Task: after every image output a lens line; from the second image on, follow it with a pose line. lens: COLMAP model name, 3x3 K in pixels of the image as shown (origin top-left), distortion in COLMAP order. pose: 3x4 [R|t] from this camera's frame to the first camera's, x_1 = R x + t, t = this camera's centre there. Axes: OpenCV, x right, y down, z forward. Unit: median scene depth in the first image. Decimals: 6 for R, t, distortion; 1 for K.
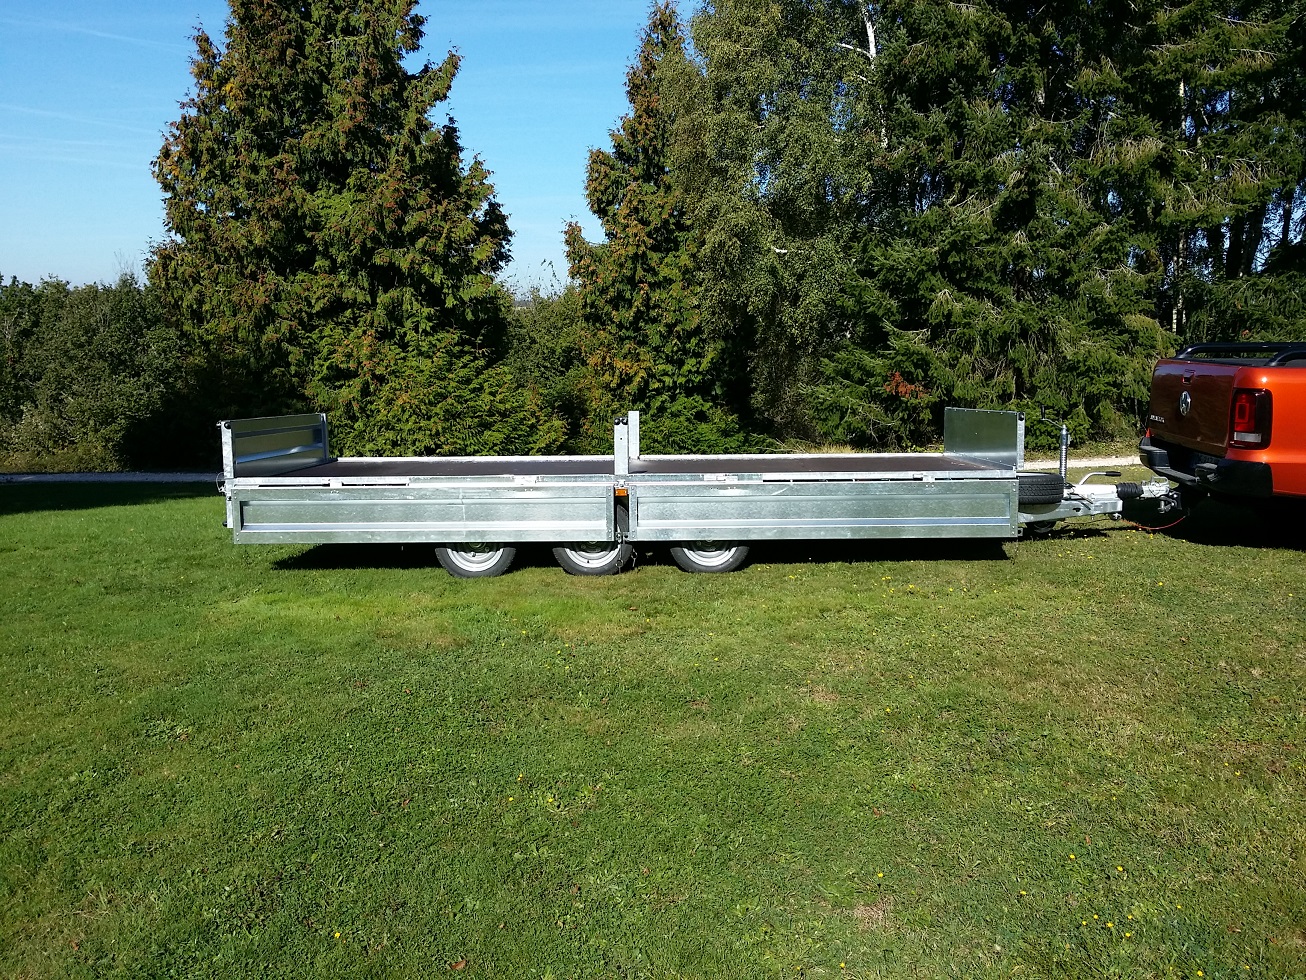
lens RADIAL K [[1200.5, 0, 736.2], [0, 1200.5, 506.0], [0, 0, 1]] dist [0.051780, -0.124499]
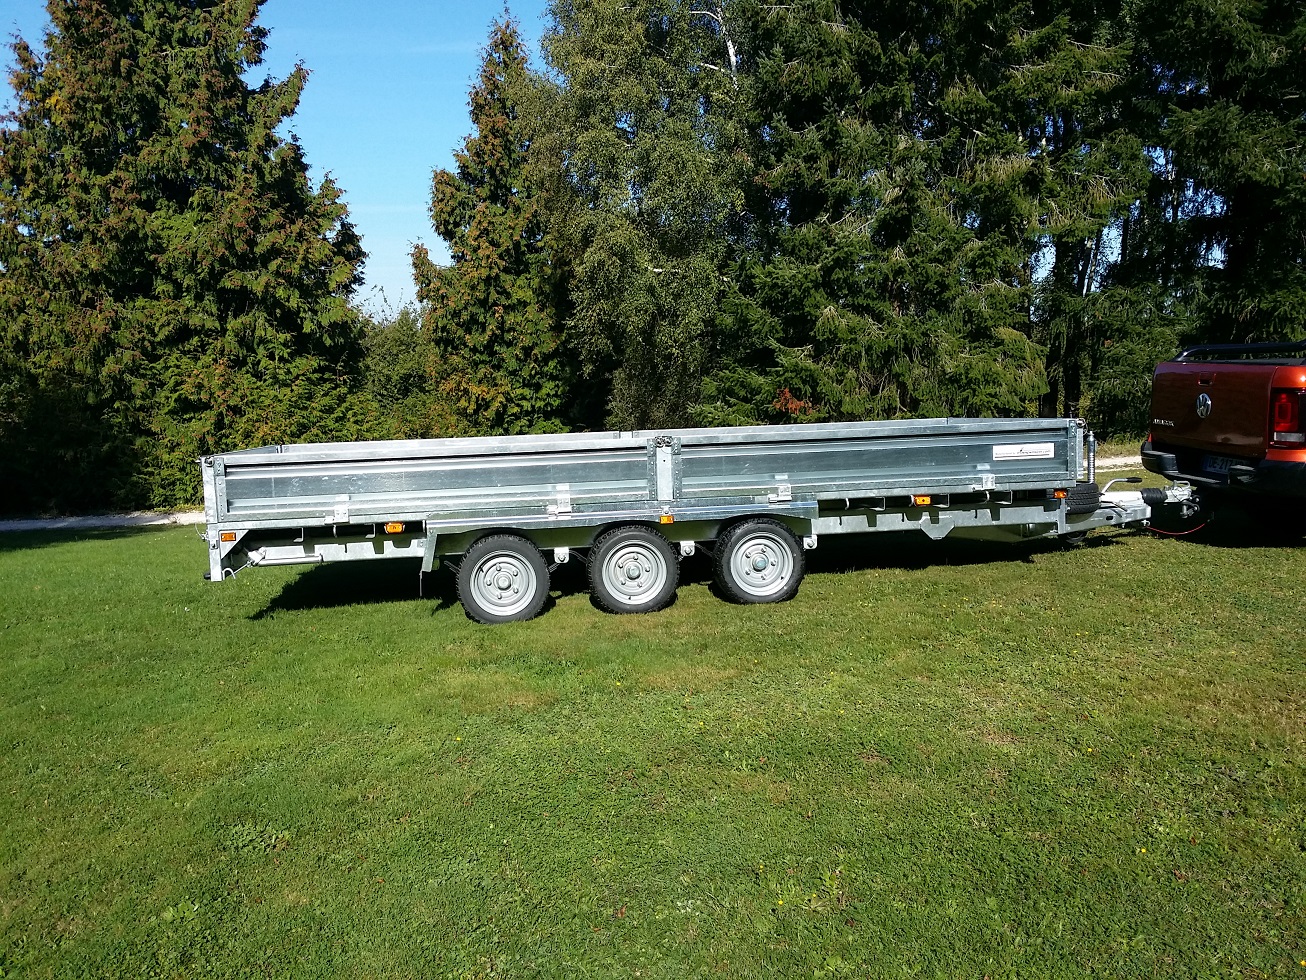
lens RADIAL K [[1184.7, 0, 731.0], [0, 1184.7, 496.2], [0, 0, 1]] dist [0.092390, -0.178974]
pose [[0.989161, -0.038919, 0.141581, -0.048942], [0.042466, 0.998853, -0.022115, -0.002005], [-0.140558, 0.027888, 0.989680, 0.029369]]
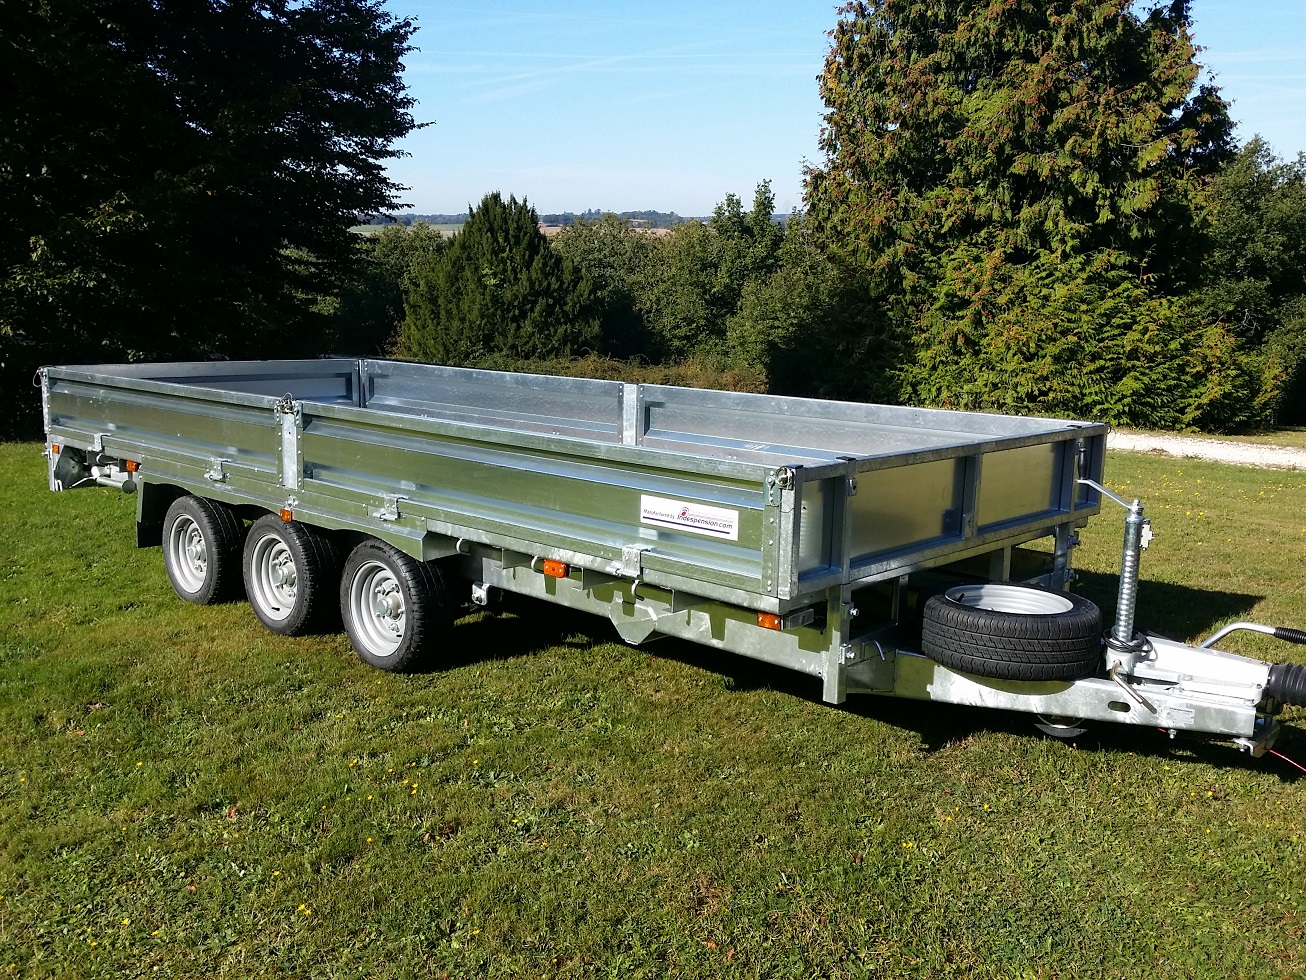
lens RADIAL K [[1237.0, 0, 653.0], [0, 1237.0, 490.0], [0, 0, 1]] dist [0.085755, -0.182755]
pose [[0.722318, 0.129184, -0.679388, 0.142806], [-0.097671, 0.991607, 0.084710, -0.028805], [0.684629, 0.005169, 0.728873, 0.185760]]
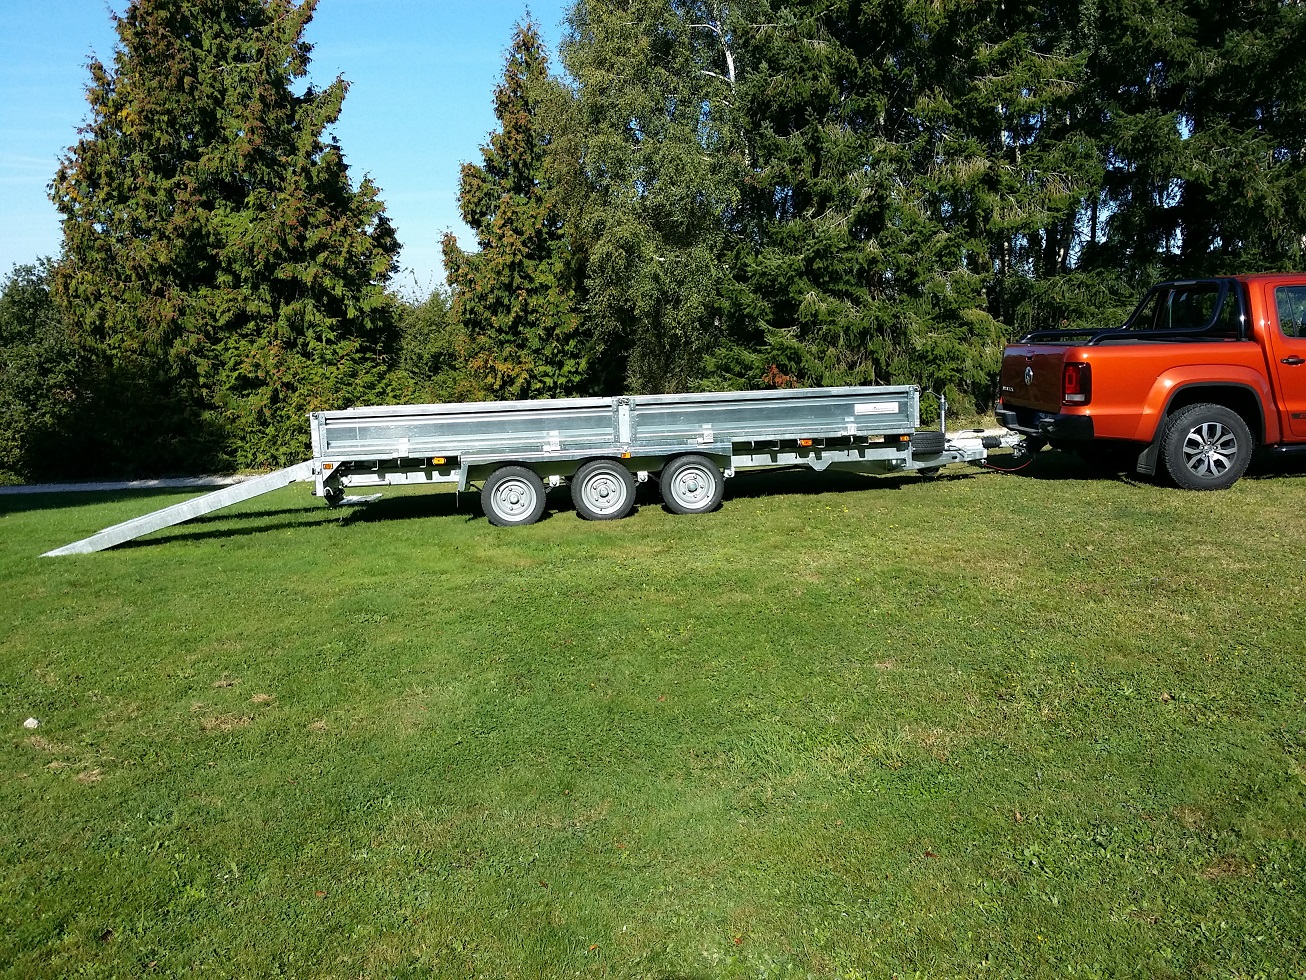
lens RADIAL K [[1176.3, 0, 759.1], [0, 1176.3, 485.6], [0, 0, 1]] dist [0.084365, -0.173312]
pose [[0.988856, -0.045841, 0.141639, -0.038169], [0.047780, 0.998805, -0.010320, 0.011885], [-0.140997, 0.016972, 0.989865, -0.086459]]
